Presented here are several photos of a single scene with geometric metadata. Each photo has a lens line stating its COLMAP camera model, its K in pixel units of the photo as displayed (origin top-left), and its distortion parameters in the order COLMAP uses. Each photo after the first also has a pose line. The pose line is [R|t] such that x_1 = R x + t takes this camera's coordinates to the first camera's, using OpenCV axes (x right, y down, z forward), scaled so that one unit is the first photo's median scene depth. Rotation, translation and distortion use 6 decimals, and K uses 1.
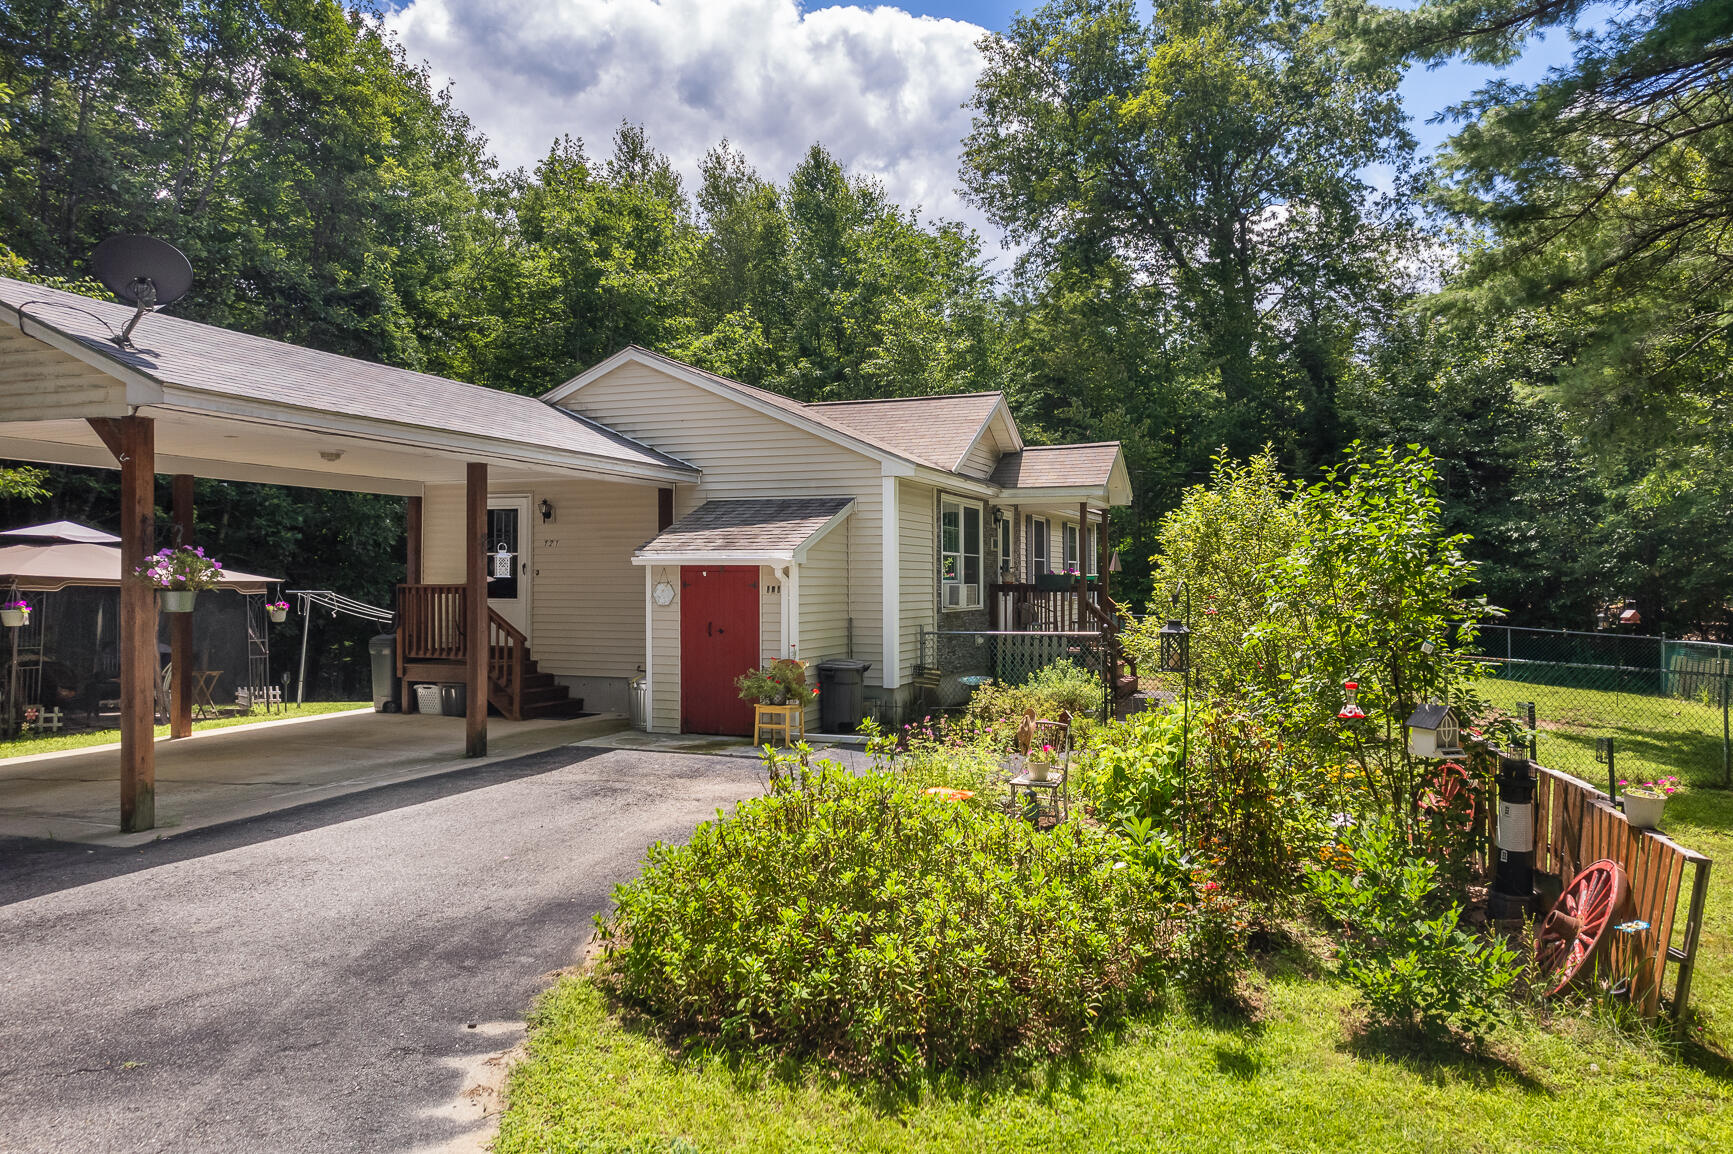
lens RADIAL K [[1124.4, 0, 917.6], [0, 1124.4, 576.9], [0, 0, 1]] dist [-0.029794, 0.036455]
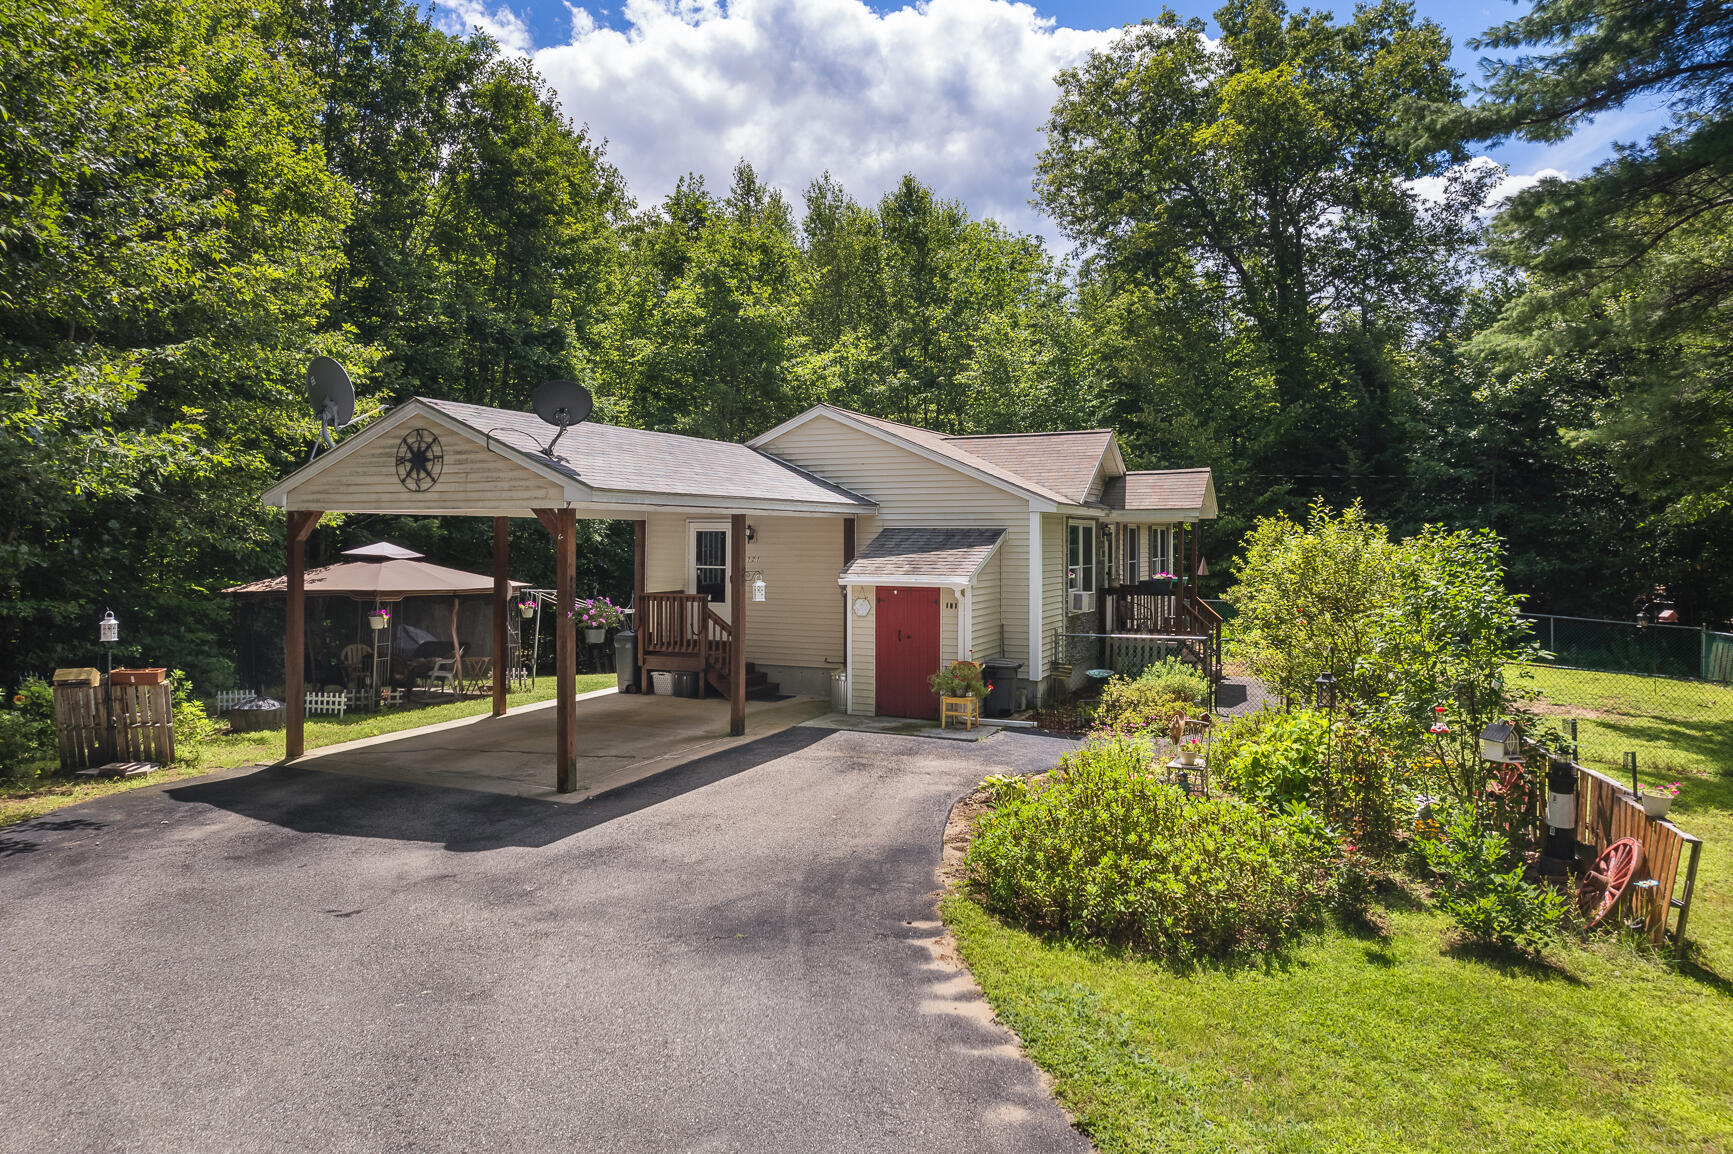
lens RADIAL K [[1076.1, 0, 862.7], [0, 1076.1, 553.8], [0, 0, 1]] dist [-0.046392, 0.061923]
pose [[0.996247, 0.000623, -0.086559, -0.142897], [0.000712, 0.999881, 0.015396, -0.076751], [0.086559, -0.015400, 0.996128, -0.259951]]
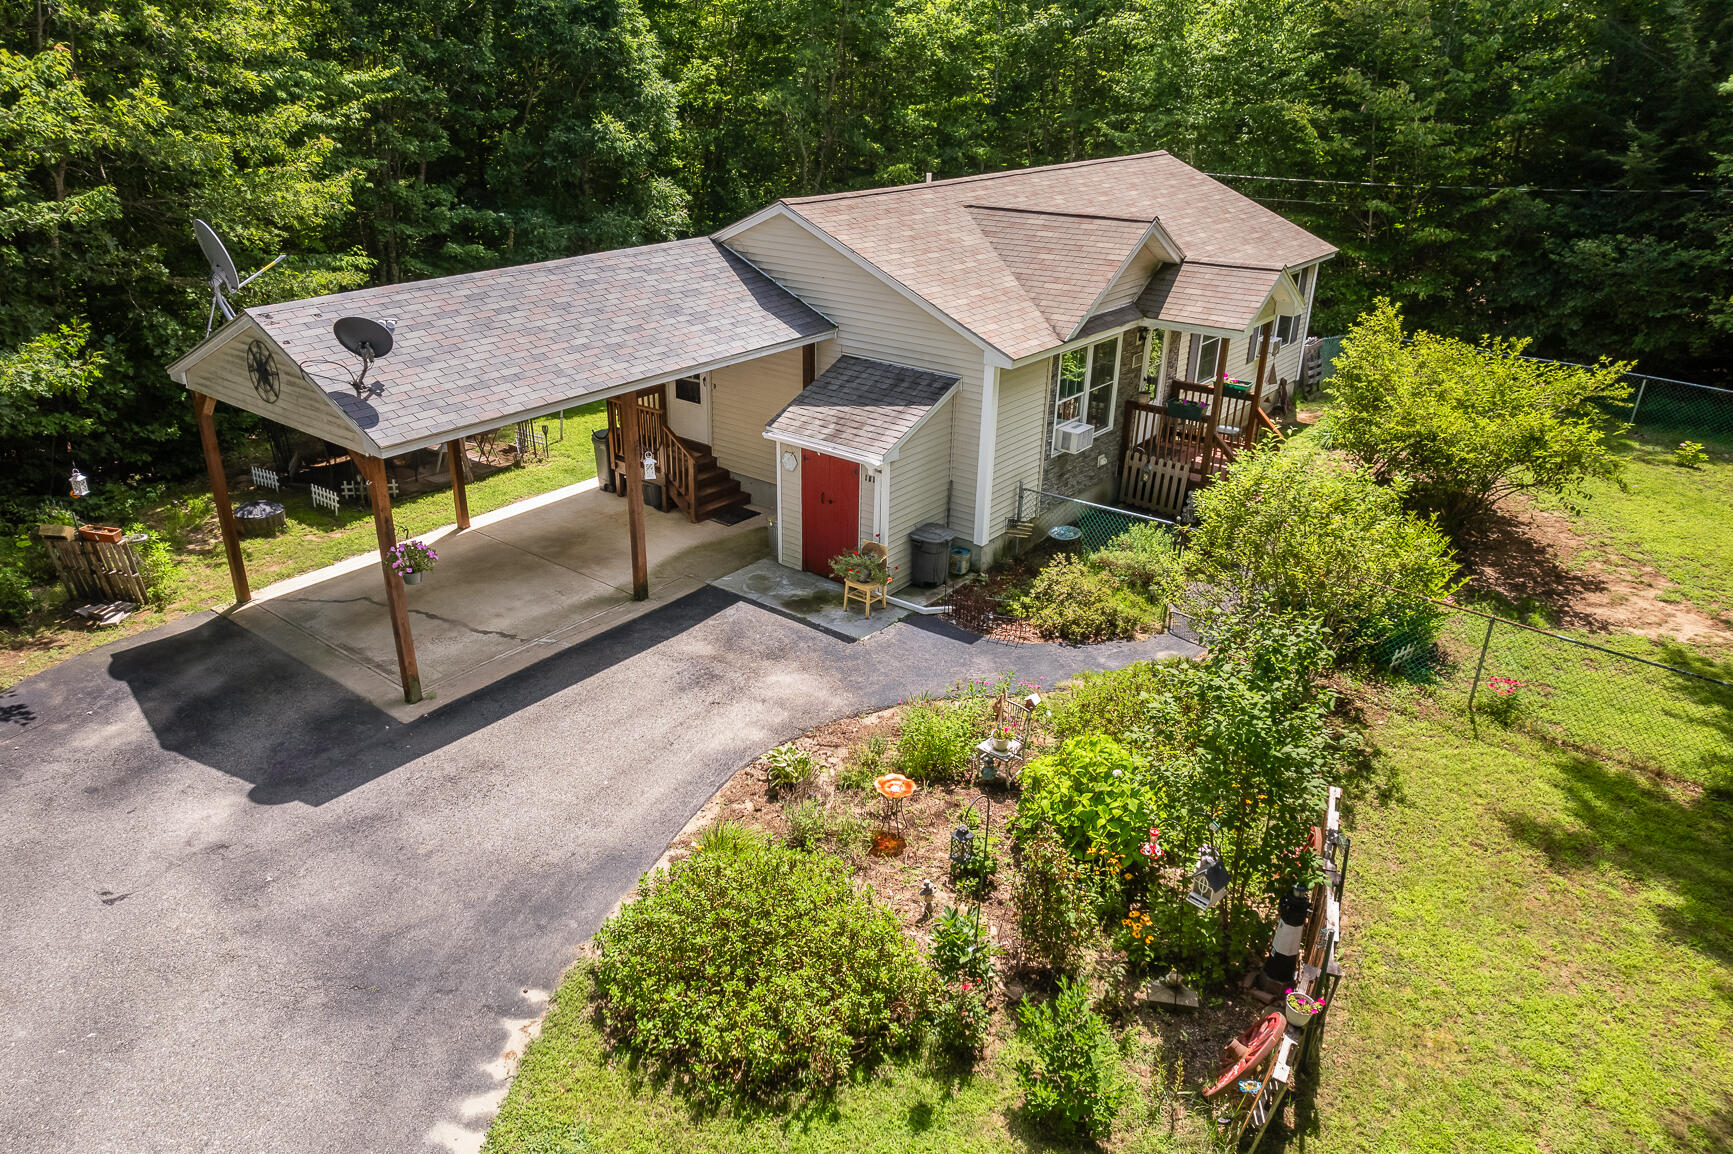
lens RADIAL K [[1123.3, 0, 834.4], [0, 1123.3, 578.7], [0, 0, 1]] dist [-0.020143, 0.000373]
pose [[0.940256, 0.145505, -0.307809, 0.248967], [-0.005199, 0.910108, 0.414339, -0.442410], [0.340428, -0.387985, 0.856491, -0.075036]]
